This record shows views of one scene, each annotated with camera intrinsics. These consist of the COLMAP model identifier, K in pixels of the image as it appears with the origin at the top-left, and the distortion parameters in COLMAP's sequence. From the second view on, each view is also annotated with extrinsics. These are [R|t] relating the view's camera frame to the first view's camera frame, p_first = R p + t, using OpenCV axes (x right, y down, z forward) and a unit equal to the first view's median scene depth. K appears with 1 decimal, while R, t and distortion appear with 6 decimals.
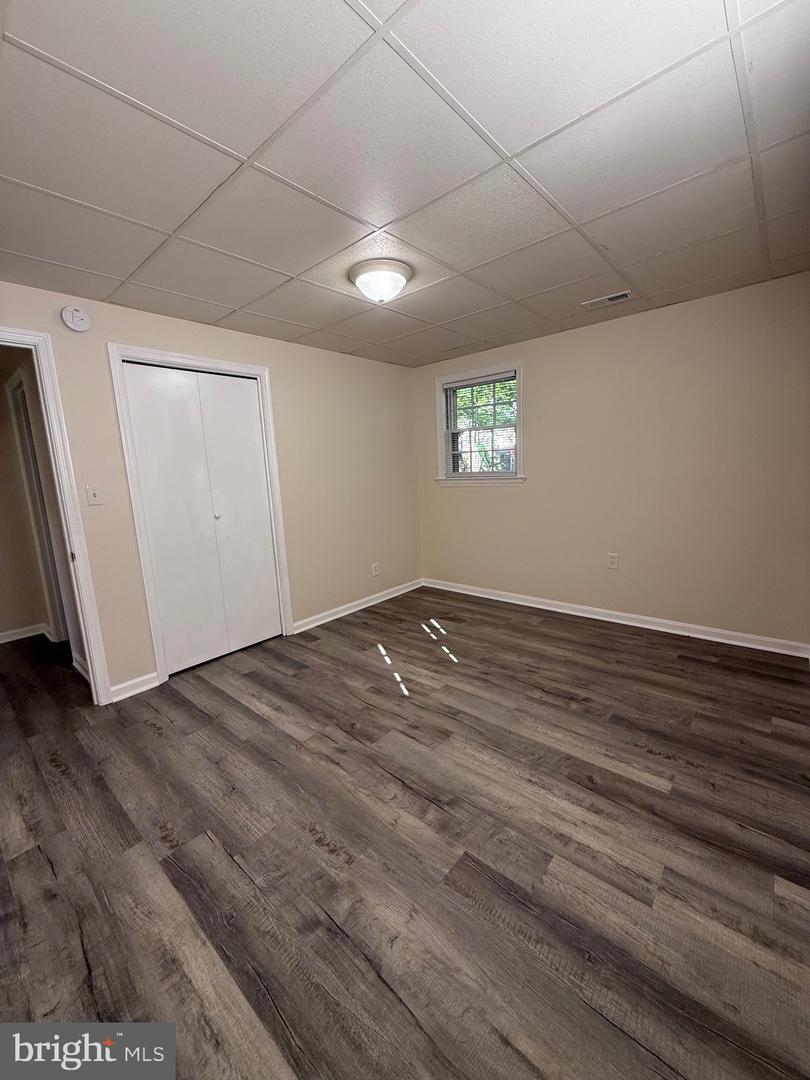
lens RADIAL K [[434.4, 0, 402.0], [0, 434.4, 534.2], [0, 0, 1]] dist [0.002801, -0.000189]
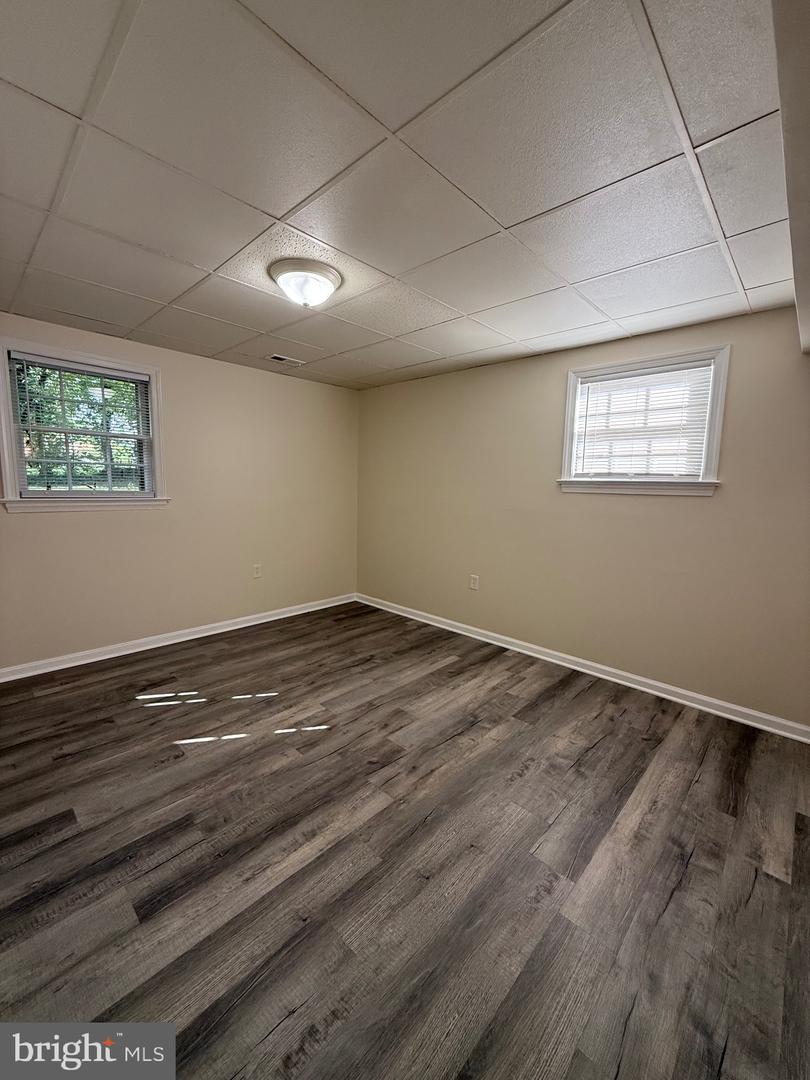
lens RADIAL K [[434.4, 0, 402.7], [0, 434.4, 535.4], [0, 0, 1]] dist [0.002801, -0.000189]
pose [[0.027145, -0.071280, 0.997087, -0.949261], [0.126864, 0.989635, 0.067293, -0.090358], [-0.991549, 0.124667, 0.035907, 0.795757]]
